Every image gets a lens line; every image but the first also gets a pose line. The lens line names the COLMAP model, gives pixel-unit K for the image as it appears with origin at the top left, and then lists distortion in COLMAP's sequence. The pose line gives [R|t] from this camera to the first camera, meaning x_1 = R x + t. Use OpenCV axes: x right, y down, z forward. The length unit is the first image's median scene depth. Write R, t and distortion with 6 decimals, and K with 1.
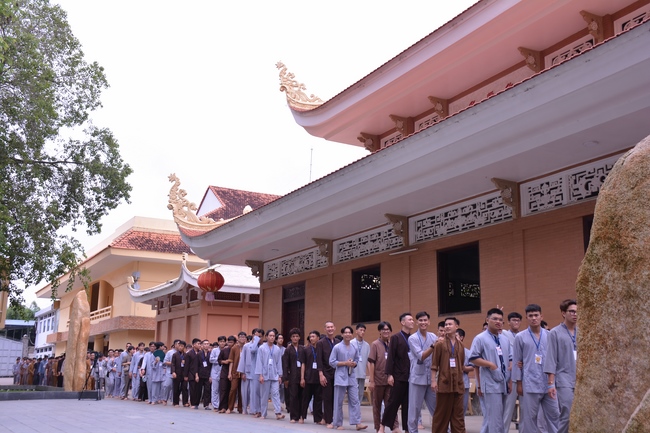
lens RADIAL K [[703.7, 0, 325.0], [0, 703.7, 216.5], [0, 0, 1]] dist [0.008027, 0.009010]
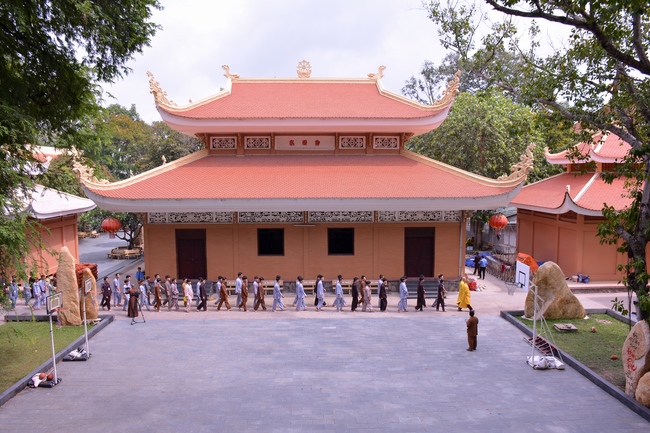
lens RADIAL K [[521.4, 0, 325.0], [0, 521.4, 216.5], [0, 0, 1]] dist [-0.158223, 0.086116]
pose [[0.458654, -0.085012, 0.884539, -0.966559], [-0.179337, 0.966076, 0.185839, -0.217210], [-0.870330, -0.243866, 0.427848, 0.188878]]
